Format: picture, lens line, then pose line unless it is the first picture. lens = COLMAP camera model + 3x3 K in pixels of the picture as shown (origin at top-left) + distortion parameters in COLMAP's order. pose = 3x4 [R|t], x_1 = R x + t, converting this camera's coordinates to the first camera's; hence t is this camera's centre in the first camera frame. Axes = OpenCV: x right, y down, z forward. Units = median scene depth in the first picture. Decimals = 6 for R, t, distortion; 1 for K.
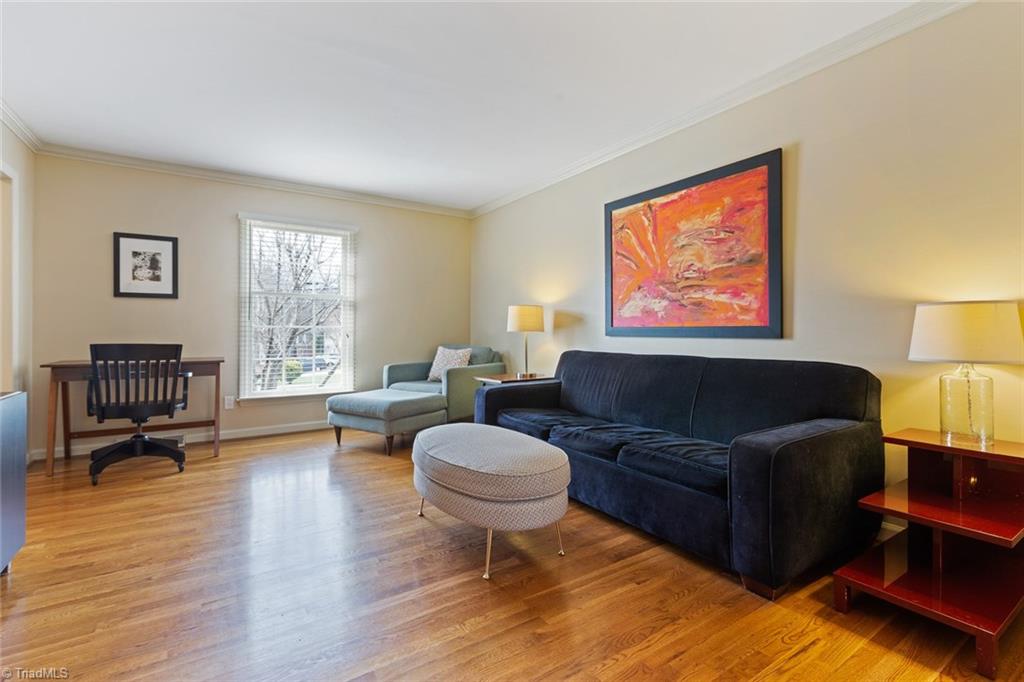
lens RADIAL K [[473.6, 0, 507.6], [0, 473.6, 342.1], [0, 0, 1]] dist [0.000696, 0.000180]
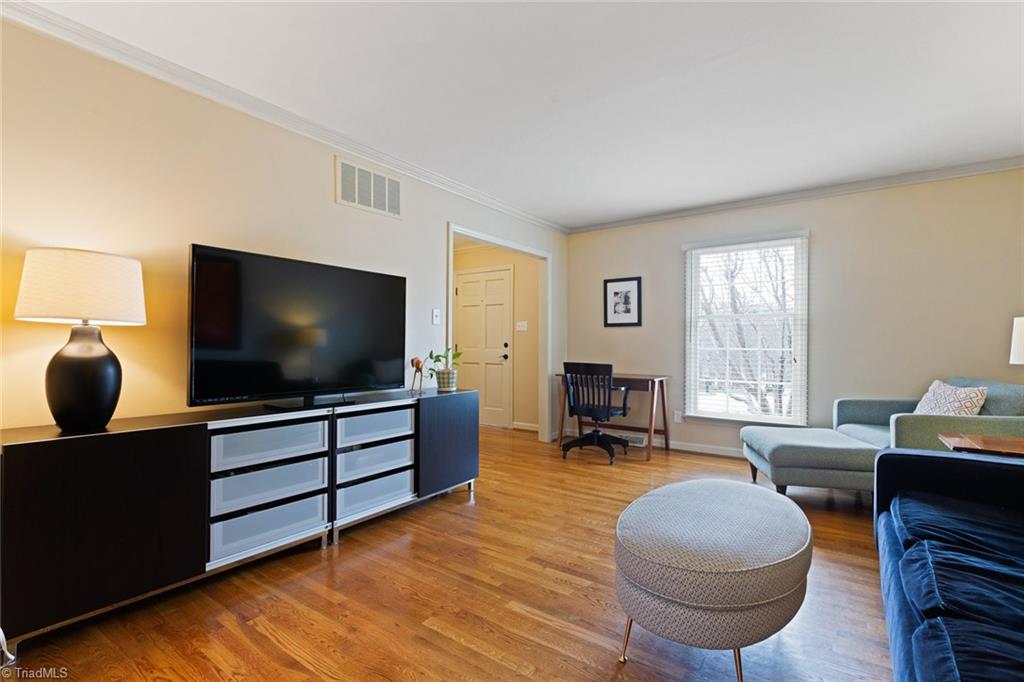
lens RADIAL K [[473.6, 0, 507.6], [0, 473.6, 342.1], [0, 0, 1]] dist [0.000696, 0.000180]
pose [[0.350987, -0.002235, -0.936378, 0.351305], [-0.025178, 0.999613, -0.011823, -0.027961], [0.936042, 0.027726, 0.350795, 0.256676]]
